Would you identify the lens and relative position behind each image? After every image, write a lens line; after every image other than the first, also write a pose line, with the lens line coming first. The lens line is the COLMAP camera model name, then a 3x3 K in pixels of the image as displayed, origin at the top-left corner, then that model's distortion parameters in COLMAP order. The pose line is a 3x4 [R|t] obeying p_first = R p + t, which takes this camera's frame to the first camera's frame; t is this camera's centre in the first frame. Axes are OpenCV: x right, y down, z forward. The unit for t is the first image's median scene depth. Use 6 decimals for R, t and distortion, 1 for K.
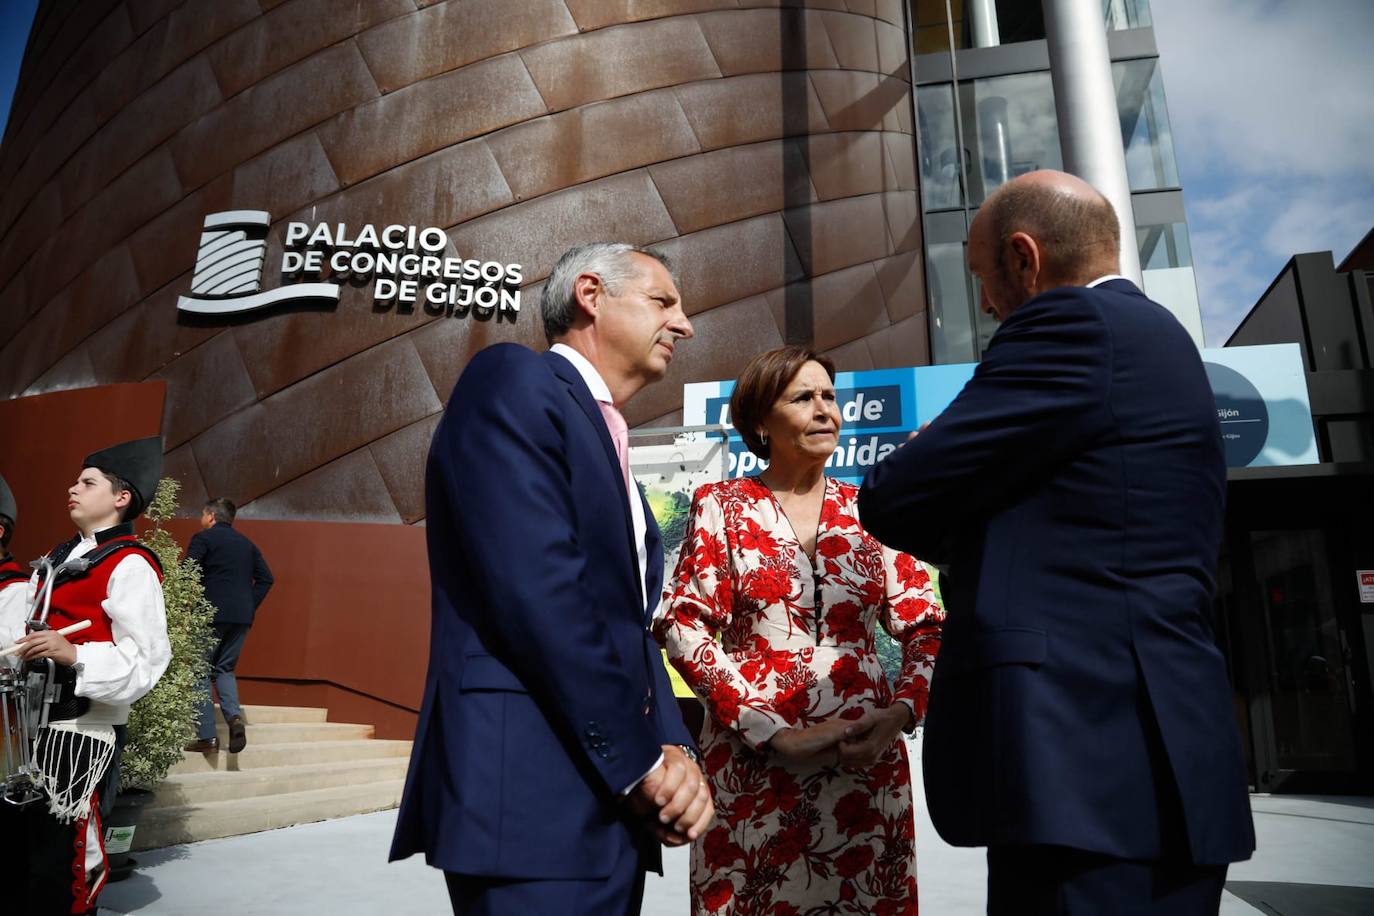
lens RADIAL K [[923.2, 0, 687.0], [0, 923.2, 458.0], [0, 0, 1]] dist [-0.132819, 0.069253]
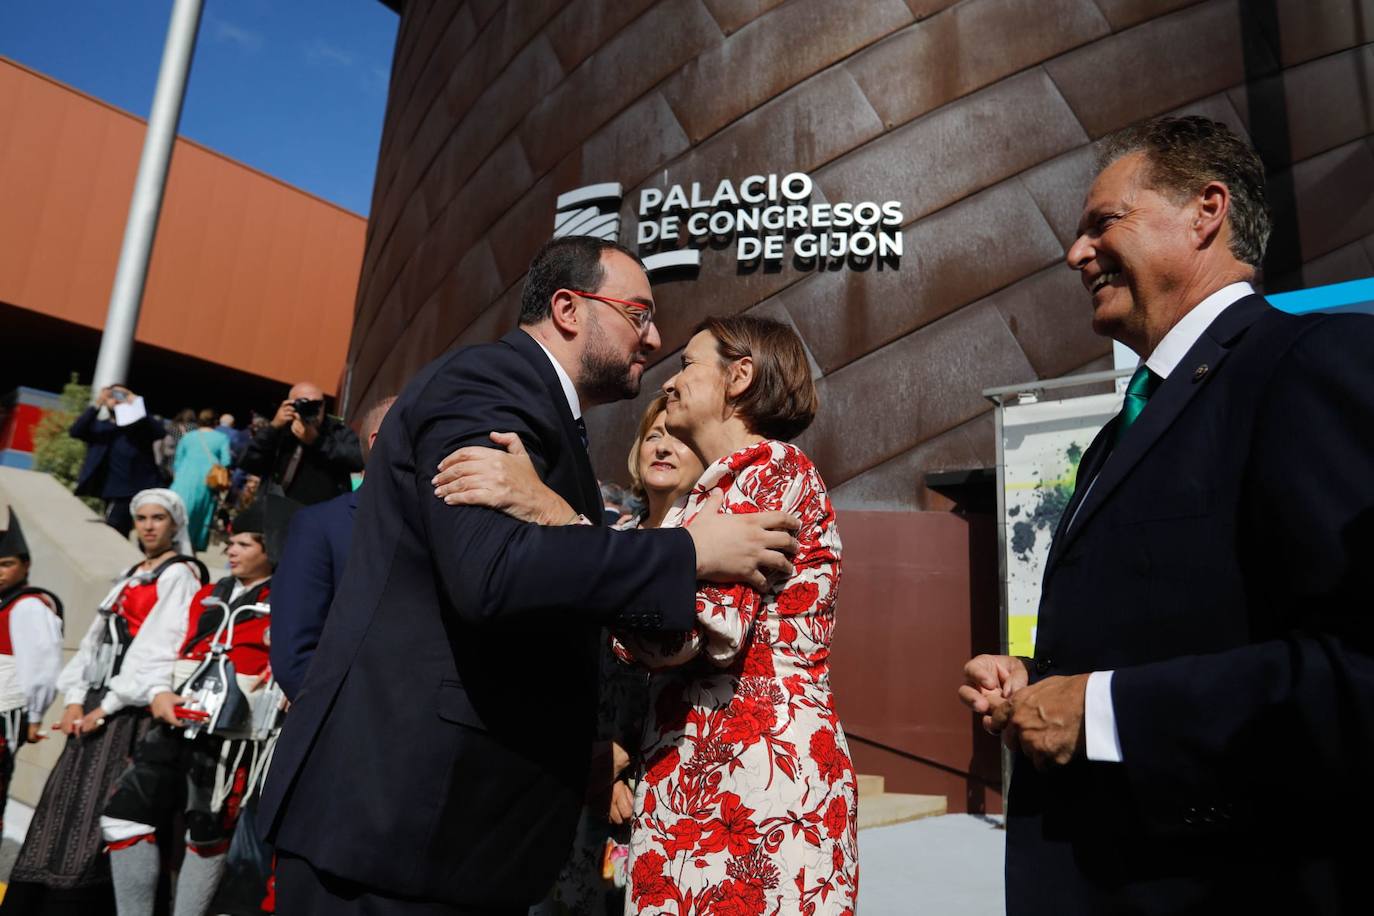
lens RADIAL K [[958.0, 0, 683.5], [0, 958.0, 451.9], [0, 0, 1]] dist [-0.064922, 0.074694]
pose [[0.925099, -0.057757, -0.375308, -0.047452], [0.060275, 0.998169, -0.005036, 0.014784], [0.374911, -0.017963, 0.926887, 0.092677]]
